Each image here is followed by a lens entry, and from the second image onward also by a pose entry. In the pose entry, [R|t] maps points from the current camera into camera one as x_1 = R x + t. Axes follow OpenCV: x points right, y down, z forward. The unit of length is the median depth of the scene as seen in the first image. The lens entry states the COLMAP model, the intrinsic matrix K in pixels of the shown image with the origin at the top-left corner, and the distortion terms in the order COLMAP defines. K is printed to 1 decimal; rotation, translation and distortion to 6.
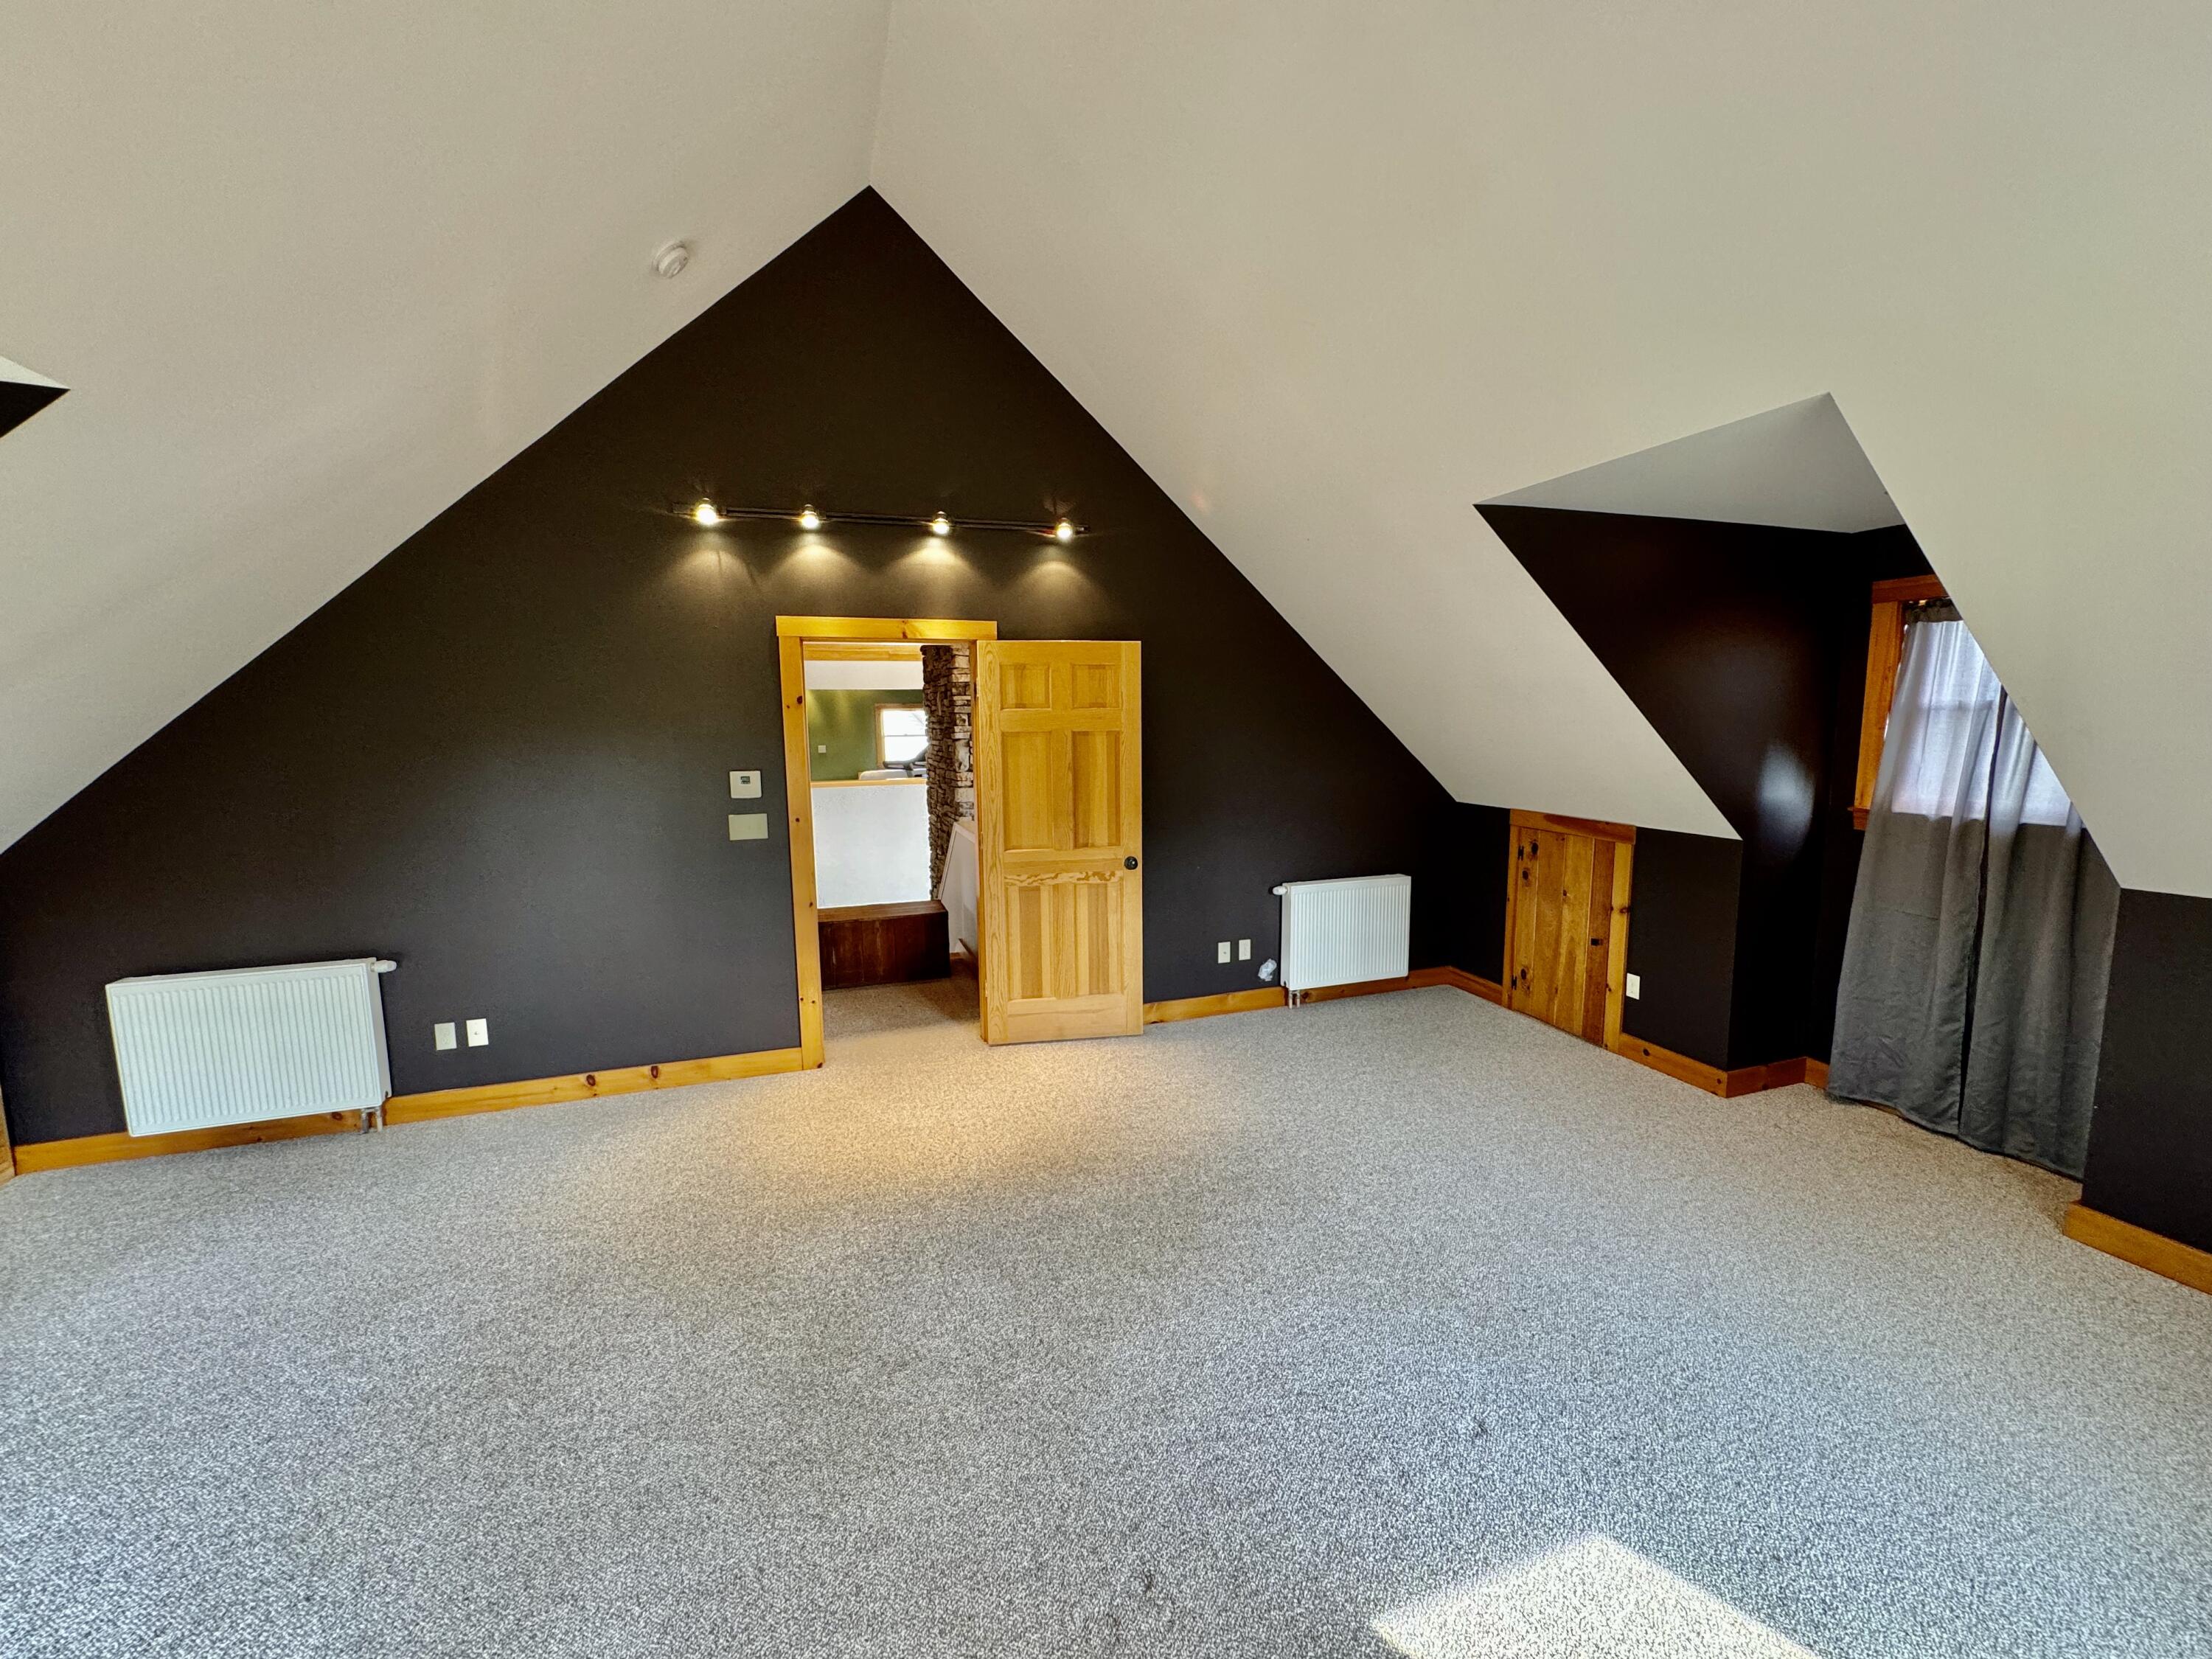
lens RADIAL K [[879.4, 0, 1103.2], [0, 879.4, 826.0], [0, 0, 1]] dist [-0.001474, -0.000568]
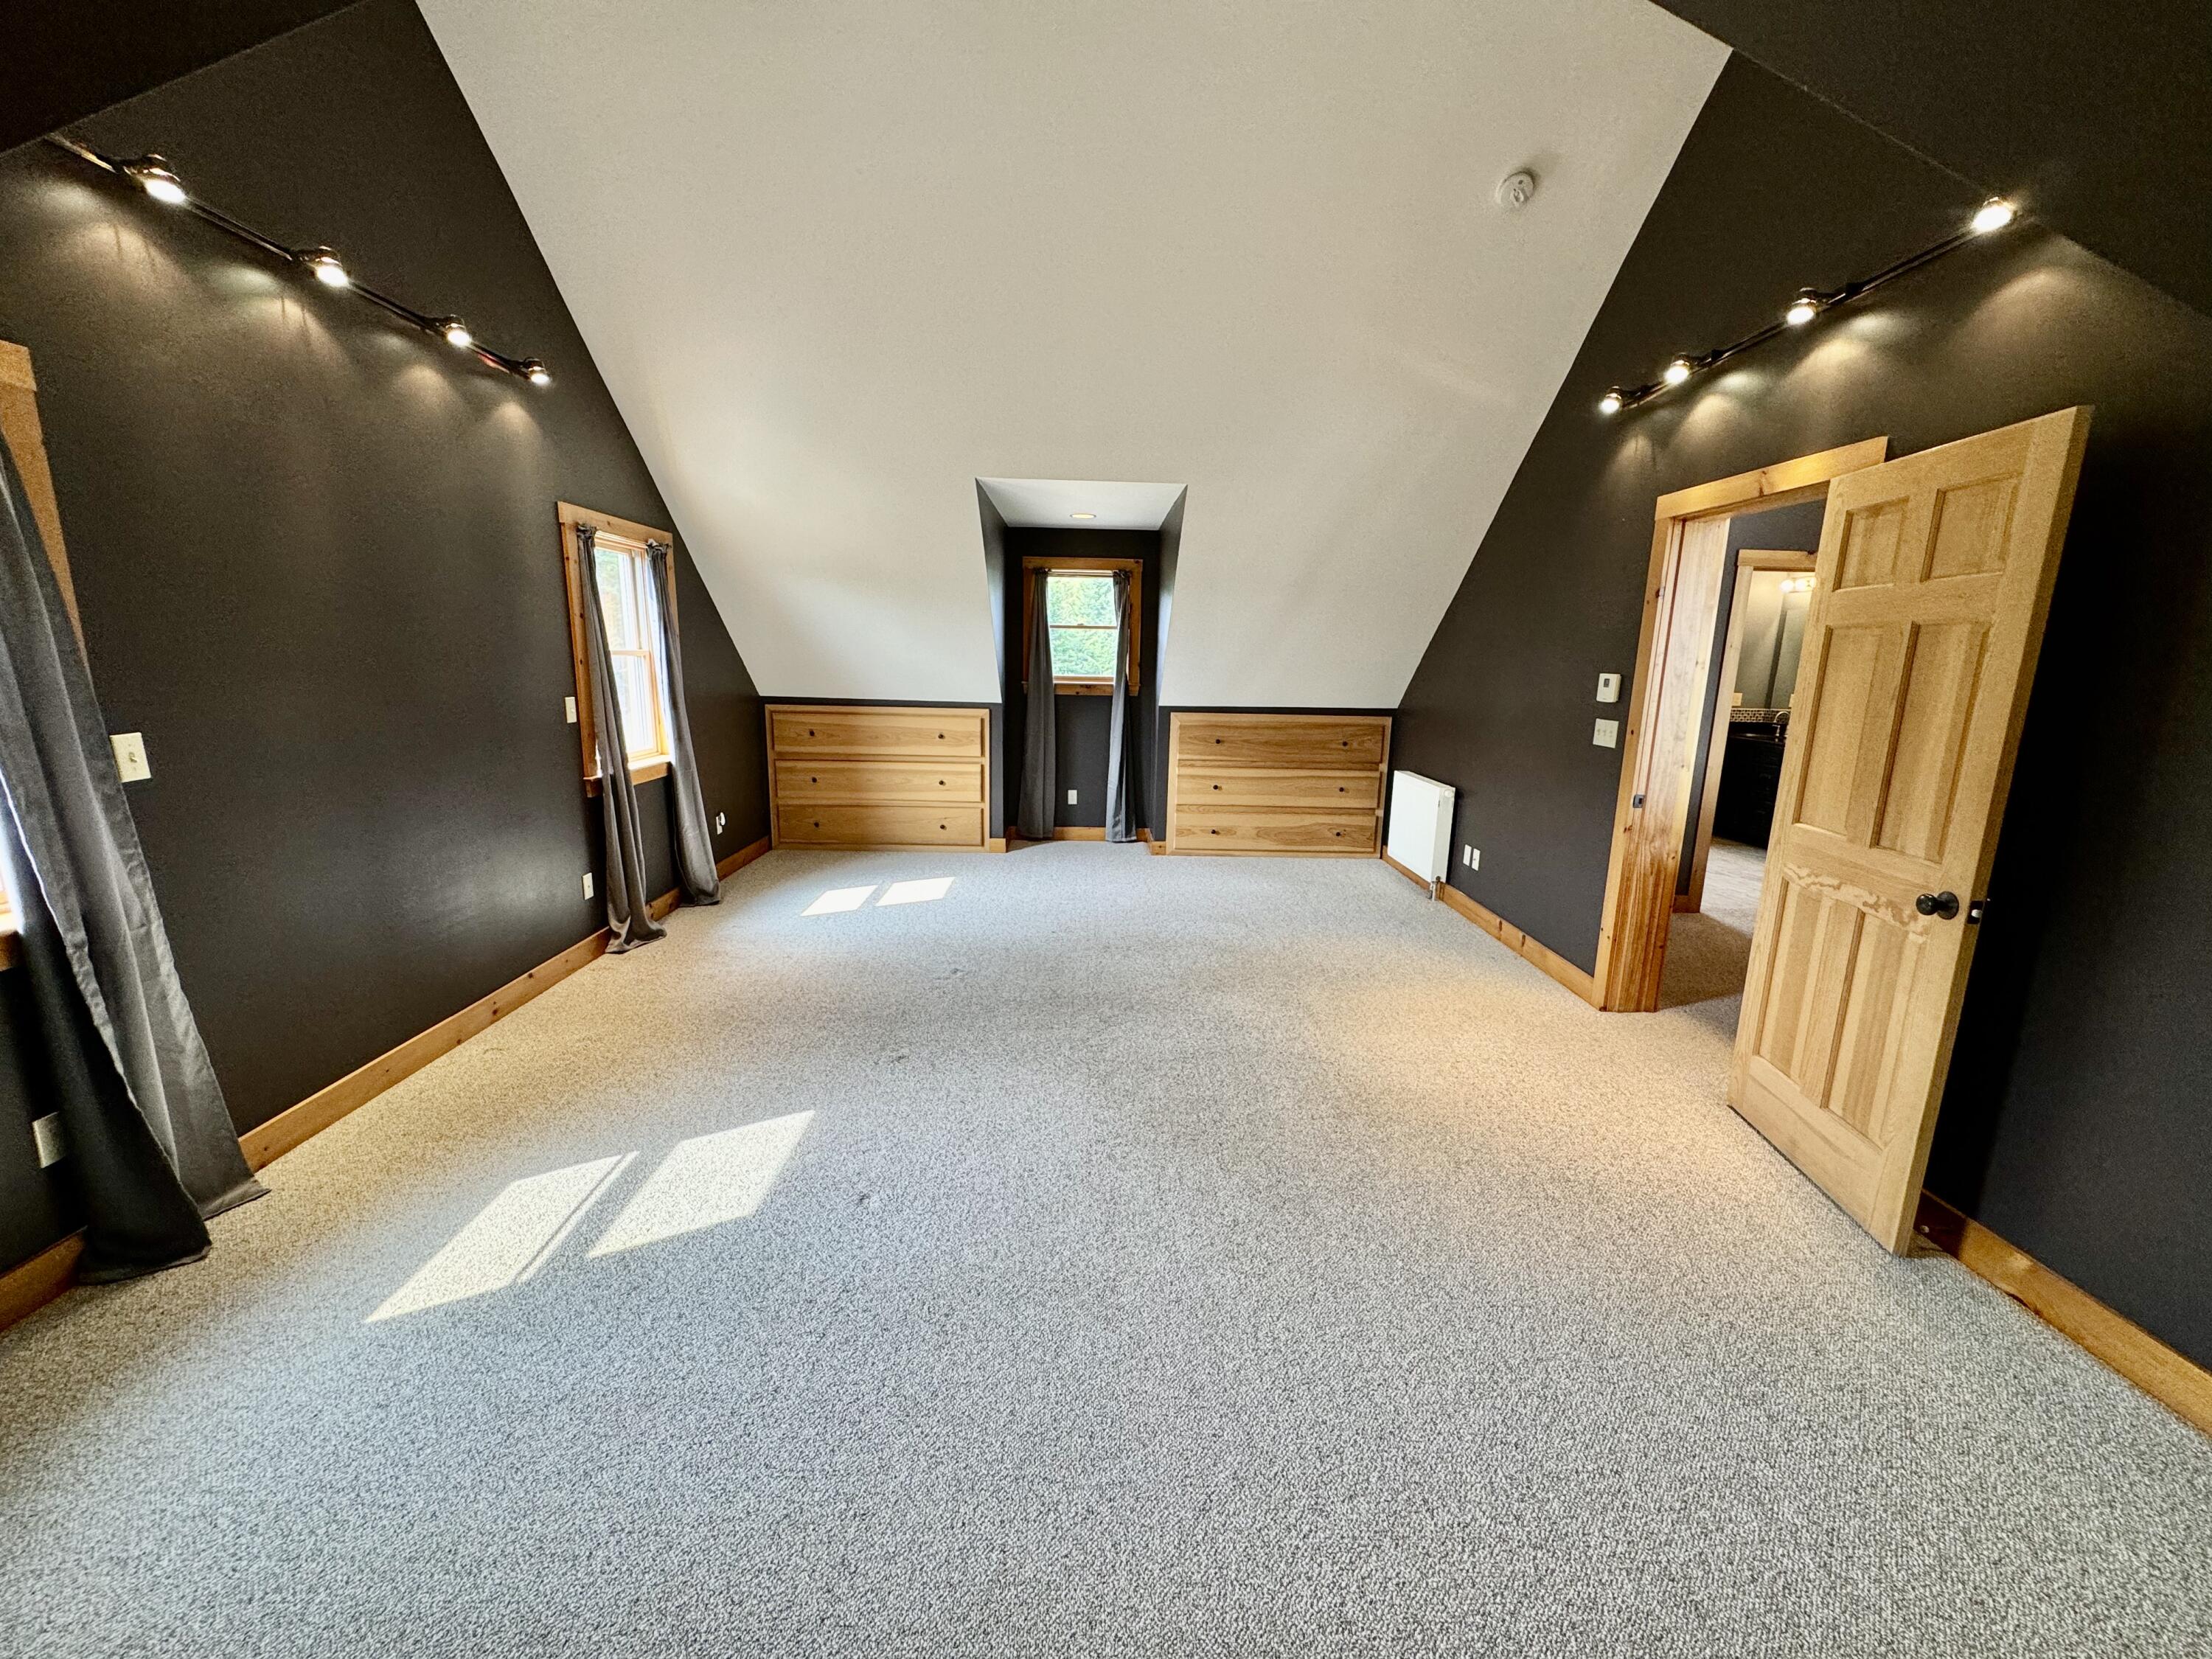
lens RADIAL K [[879.4, 0, 1102.4], [0, 879.4, 835.8], [0, 0, 1]] dist [-0.001474, -0.000568]
pose [[-0.308085, 0.201268, -0.929825, 0.671080], [-0.125598, 0.960206, 0.249459, -0.061140], [0.943032, 0.193639, -0.270546, 0.764407]]
